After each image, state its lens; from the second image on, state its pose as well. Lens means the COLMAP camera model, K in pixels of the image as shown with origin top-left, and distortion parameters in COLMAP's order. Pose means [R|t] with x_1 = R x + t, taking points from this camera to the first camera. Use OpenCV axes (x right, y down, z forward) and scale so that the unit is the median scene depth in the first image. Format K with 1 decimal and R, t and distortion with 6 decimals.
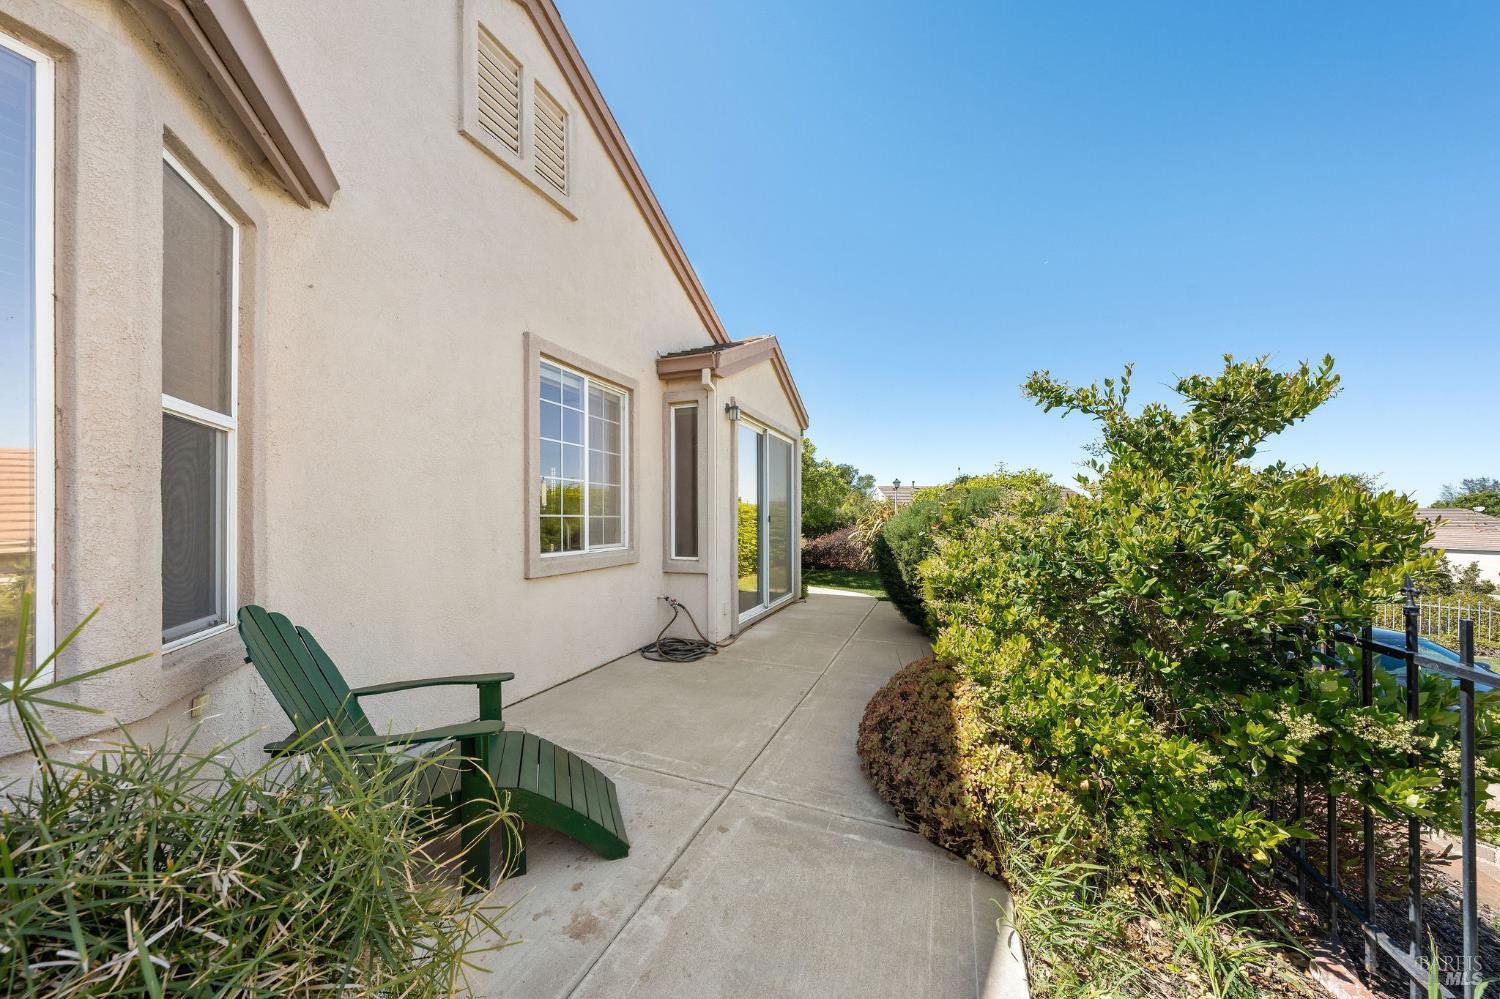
lens RADIAL K [[512.8, 0, 763.2], [0, 512.8, 521.1], [0, 0, 1]] dist [-0.004306, 0.000908]
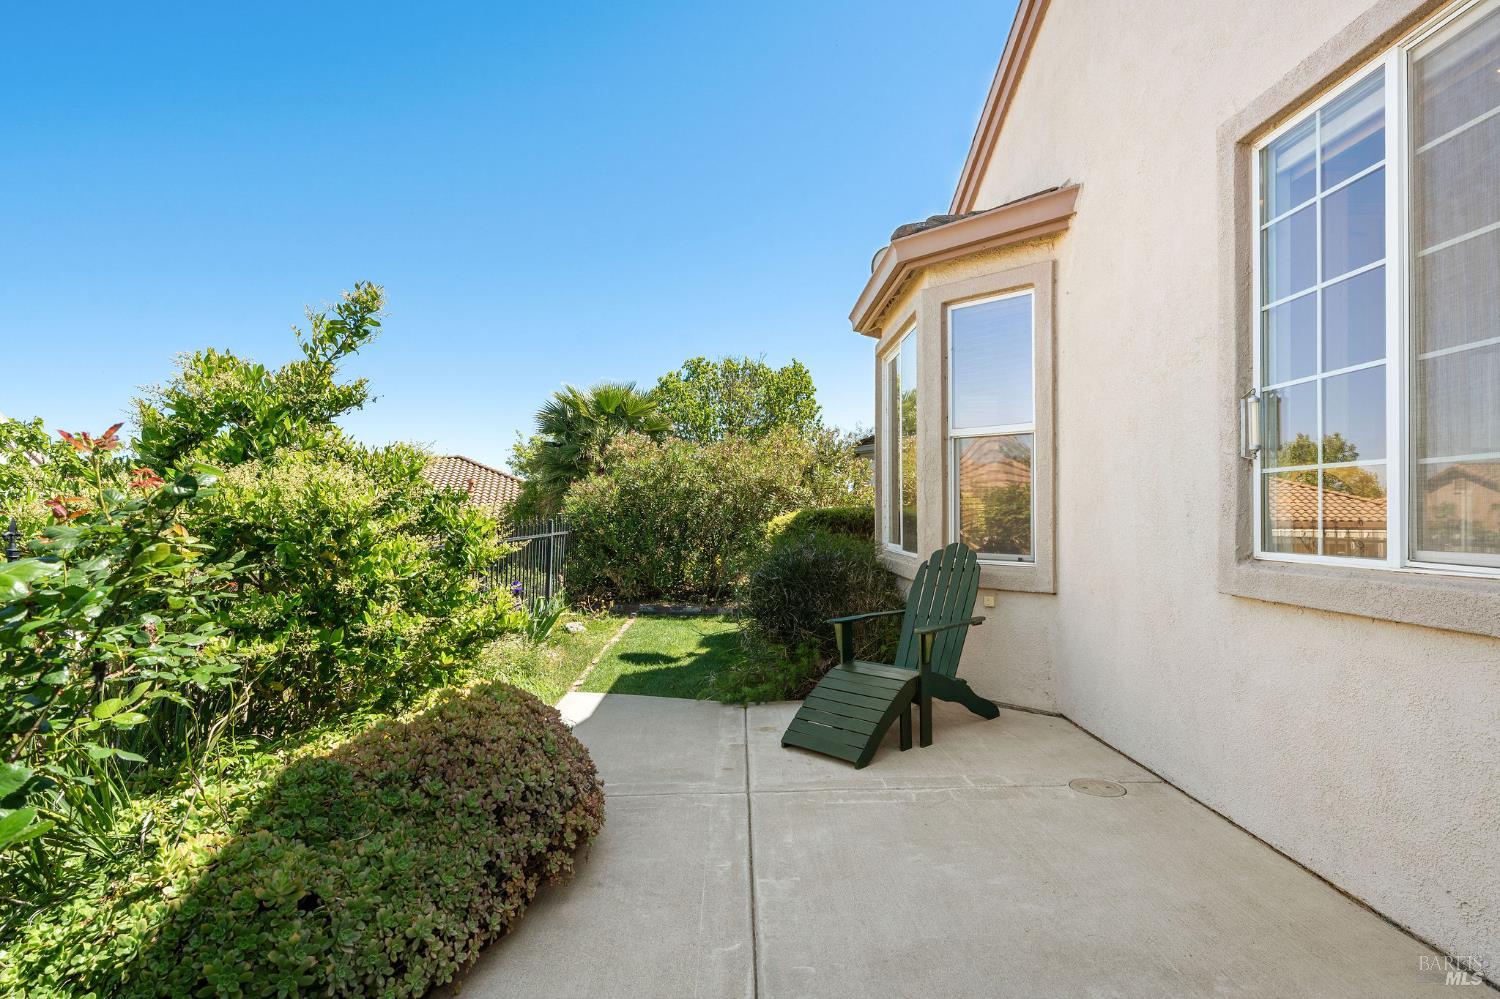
lens RADIAL K [[744.4, 0, 749.3], [0, 744.4, 503.1], [0, 0, 1]] dist [0.006262, 0.001128]
pose [[-0.936321, 0.000942, -0.351143, 0.317101], [0.003339, 0.999975, -0.006220, 0.026359], [0.351128, -0.006996, -0.936301, 1.808613]]
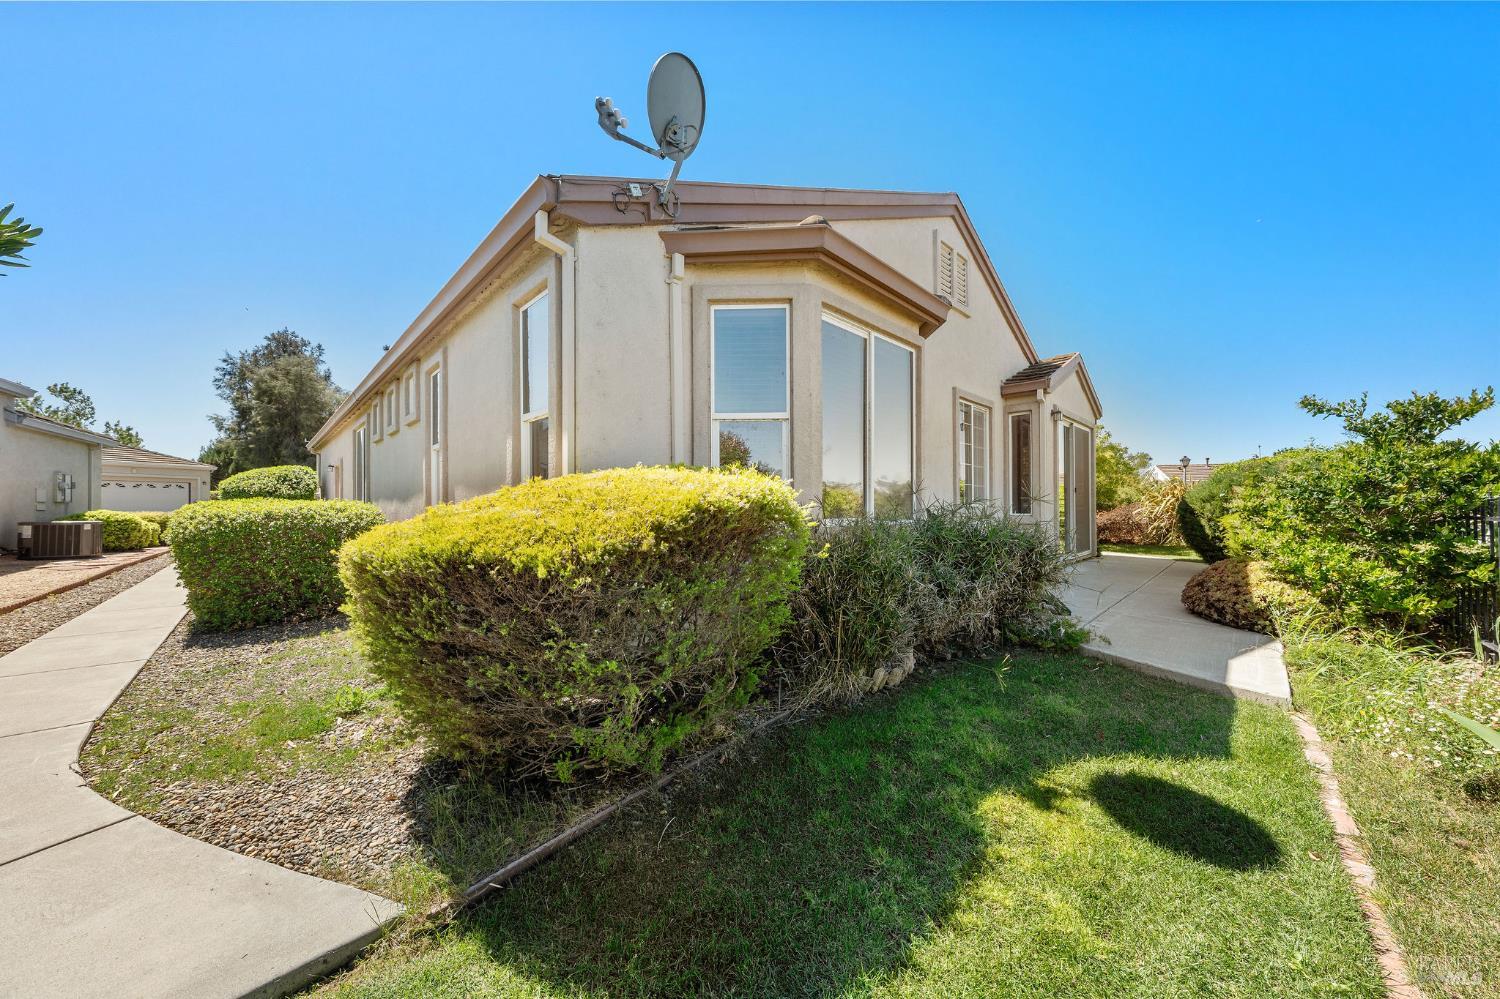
lens RADIAL K [[512.8, 0, 745.5], [0, 512.8, 502.8], [0, 0, 1]] dist [-0.004306, 0.000908]
pose [[0.901121, -0.002808, -0.433558, -0.398728], [-0.002353, 0.999933, -0.011366, 0.100956], [0.433561, 0.011262, 0.901054, -1.243566]]
